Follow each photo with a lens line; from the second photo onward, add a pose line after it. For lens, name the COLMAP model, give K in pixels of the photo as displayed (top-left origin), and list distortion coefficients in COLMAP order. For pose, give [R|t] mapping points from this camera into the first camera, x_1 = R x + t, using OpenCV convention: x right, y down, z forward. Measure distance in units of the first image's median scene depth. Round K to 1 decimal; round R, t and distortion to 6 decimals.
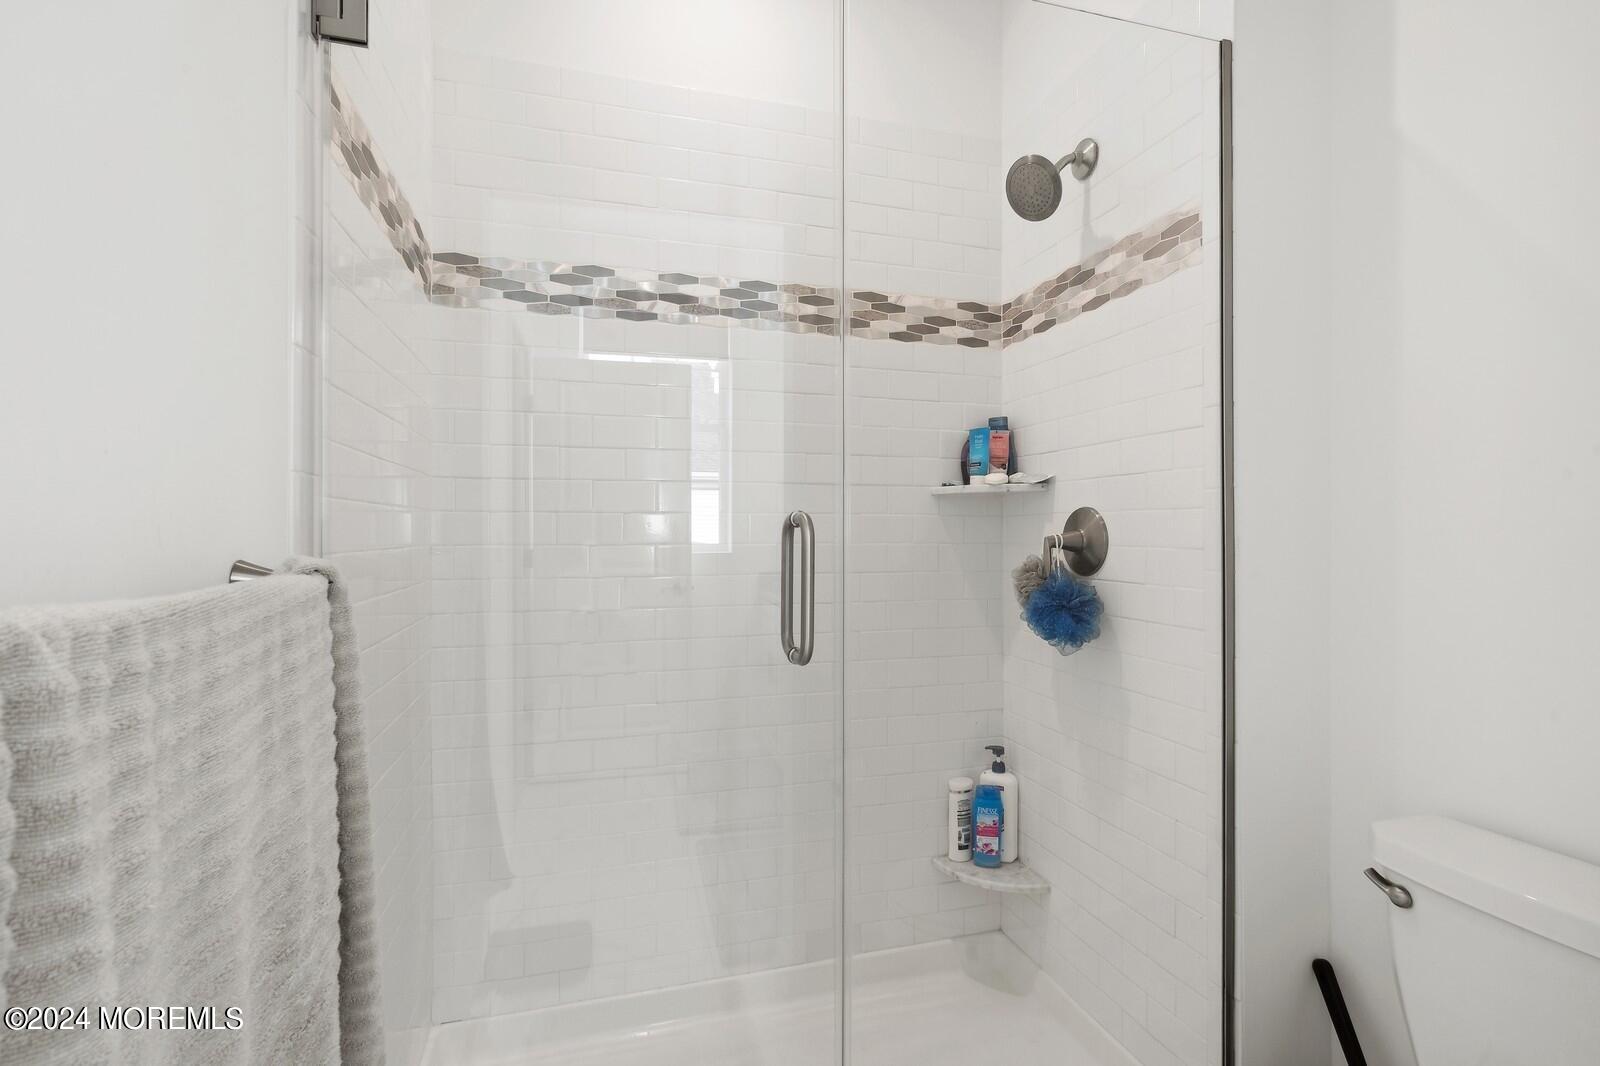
lens RADIAL K [[745.2, 0, 801.0], [0, 745.2, 535.5], [0, 0, 1]] dist [0.001372, -0.000246]
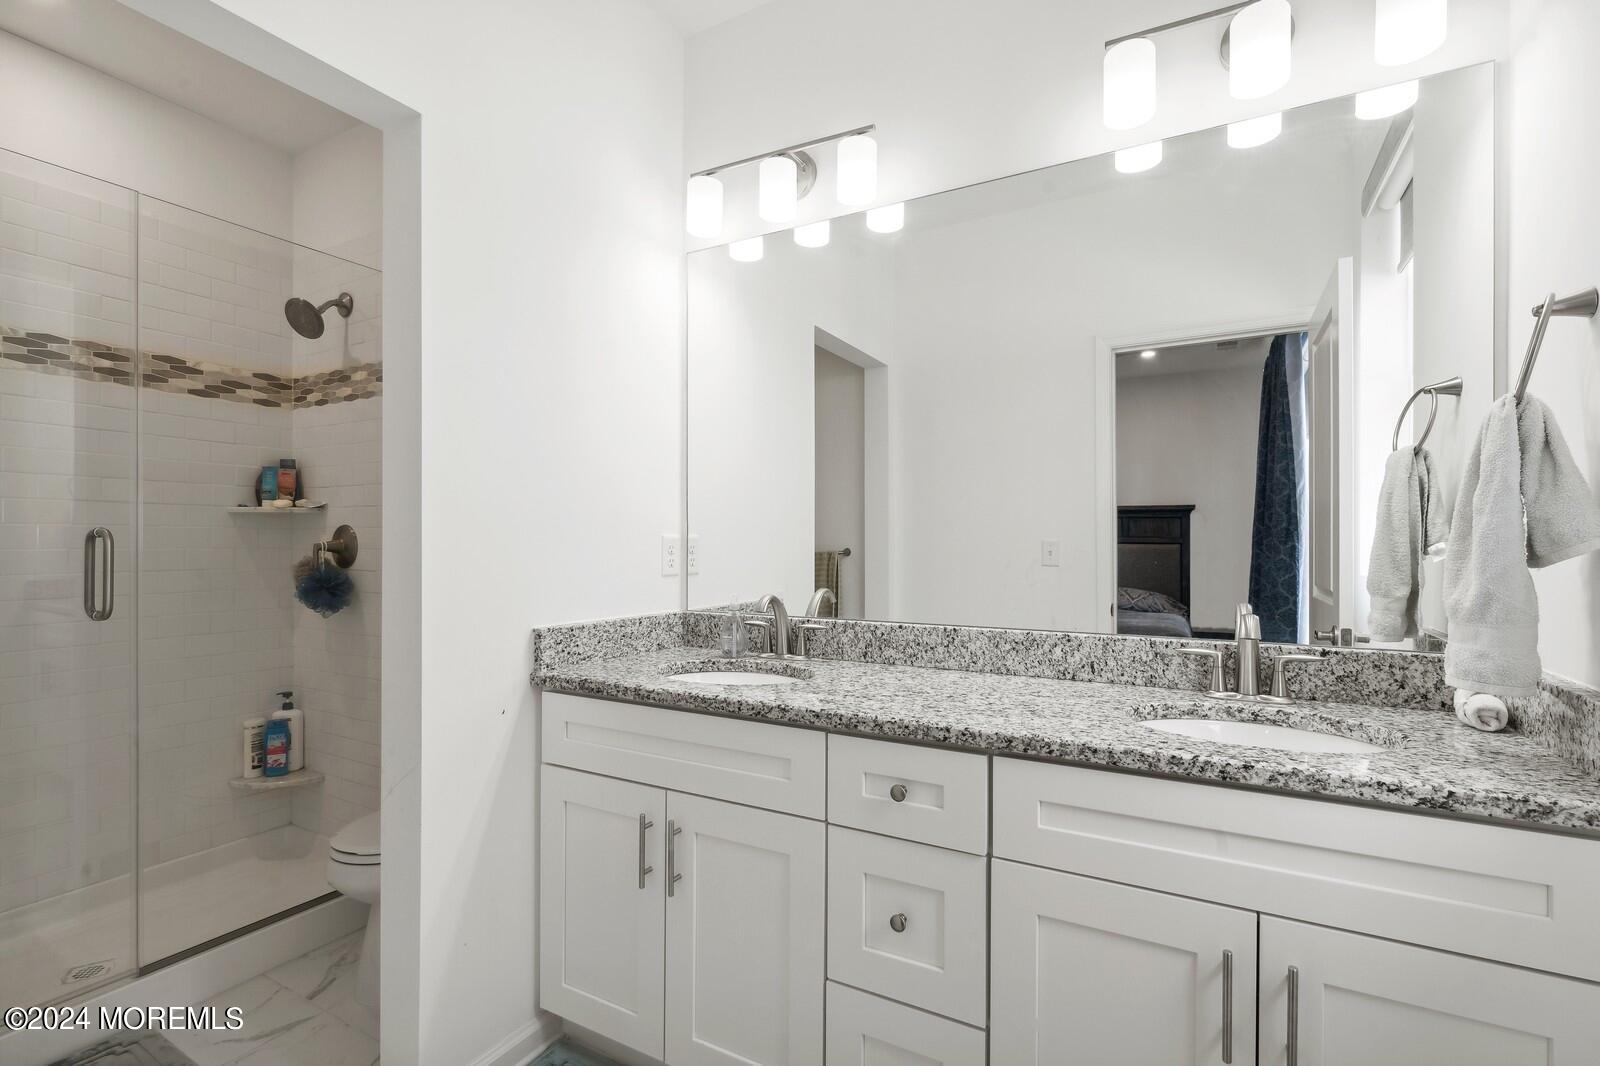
lens RADIAL K [[745.2, 0, 806.3], [0, 745.2, 543.2], [0, 0, 1]] dist [0.001372, -0.000246]
pose [[0.713250, 0.000212, 0.700909, -0.025907], [-0.000573, 1.000000, 0.000281, -0.000092], [-0.700909, -0.000602, 0.713250, -0.724799]]
